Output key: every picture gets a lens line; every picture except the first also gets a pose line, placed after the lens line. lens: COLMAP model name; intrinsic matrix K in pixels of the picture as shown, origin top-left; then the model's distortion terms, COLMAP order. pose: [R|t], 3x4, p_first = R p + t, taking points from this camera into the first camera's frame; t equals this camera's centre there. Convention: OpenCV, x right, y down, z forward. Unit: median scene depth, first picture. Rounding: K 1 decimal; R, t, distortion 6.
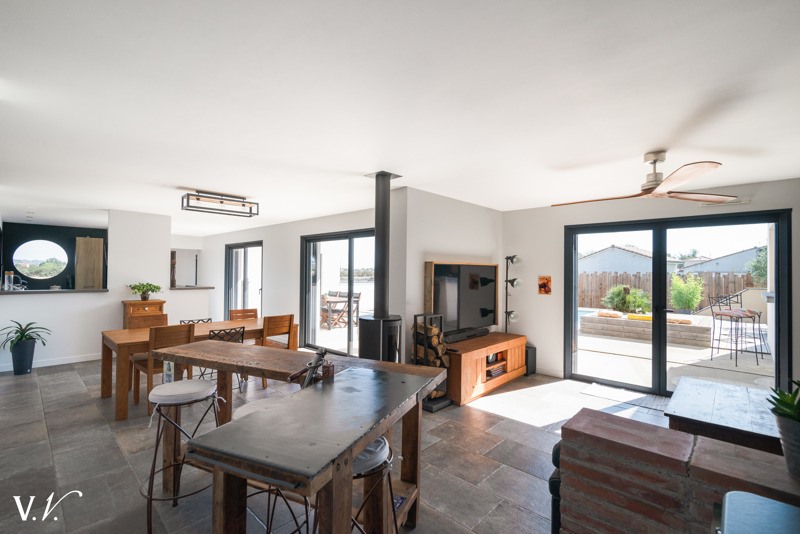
lens RADIAL K [[370.7, 0, 397.7], [0, 370.7, 266.9], [0, 0, 1]] dist [0.005002, 0.000051]
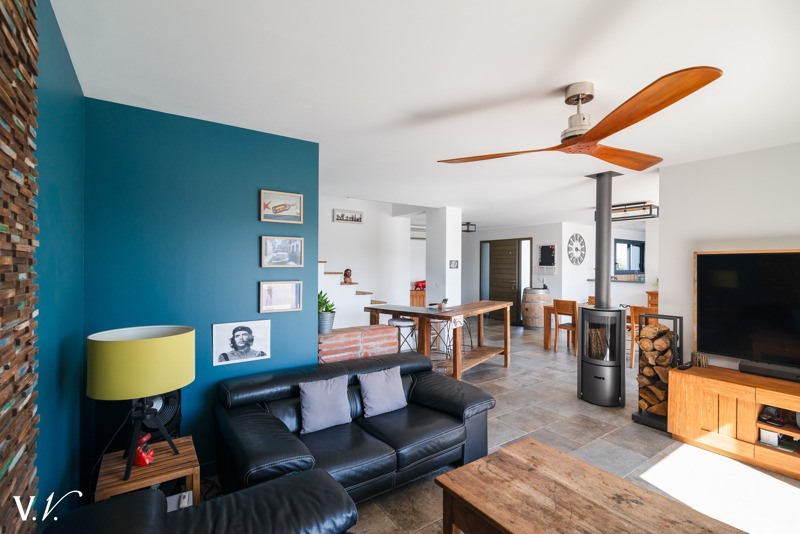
lens RADIAL K [[370.7, 0, 397.8], [0, 370.7, 266.8], [0, 0, 1]] dist [0.005002, 0.000051]
pose [[-0.216714, -0.006674, -0.976212, 1.338127], [-0.000065, 0.999977, -0.006822, 0.030491], [0.976235, -0.001415, -0.216709, 0.775378]]
